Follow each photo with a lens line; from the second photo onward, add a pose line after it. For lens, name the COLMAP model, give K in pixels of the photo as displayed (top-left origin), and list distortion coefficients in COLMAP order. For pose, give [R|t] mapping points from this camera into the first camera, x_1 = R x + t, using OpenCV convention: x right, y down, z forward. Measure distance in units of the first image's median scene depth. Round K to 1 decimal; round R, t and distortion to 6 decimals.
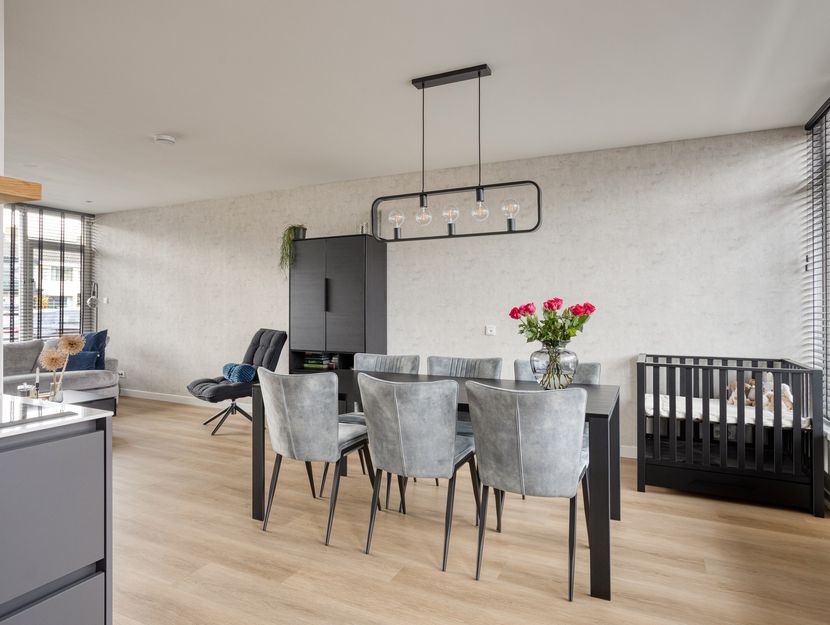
lens RADIAL K [[521.5, 0, 411.0], [0, 521.5, 309.8], [0, 0, 1]] dist [-0.042825, 0.014377]
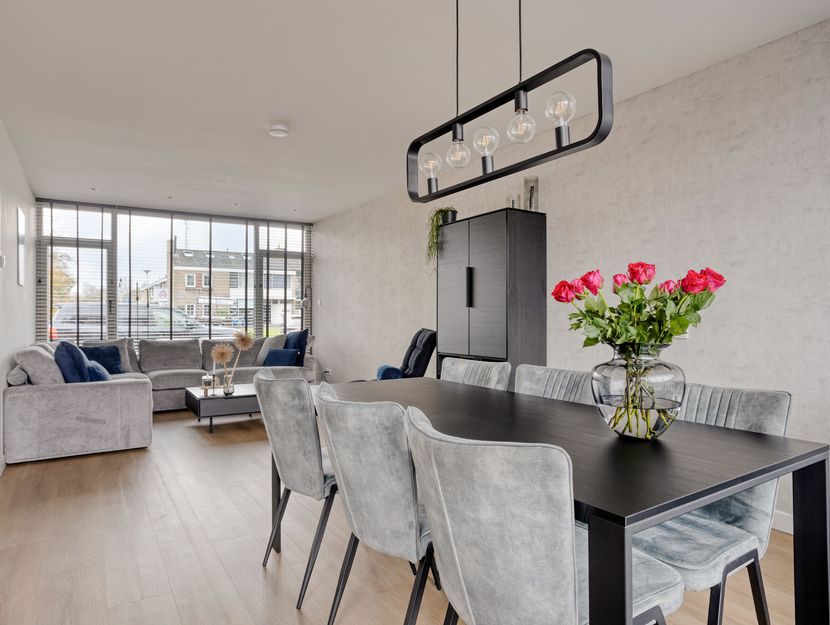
lens RADIAL K [[521.5, 0, 415.4], [0, 521.5, 320.5], [0, 0, 1]] dist [-0.042825, 0.014377]
pose [[0.839163, -0.001722, -0.543877, 0.333943], [0.006309, 0.999959, 0.006569, 0.028522], [0.543843, -0.008944, 0.839139, 0.401625]]
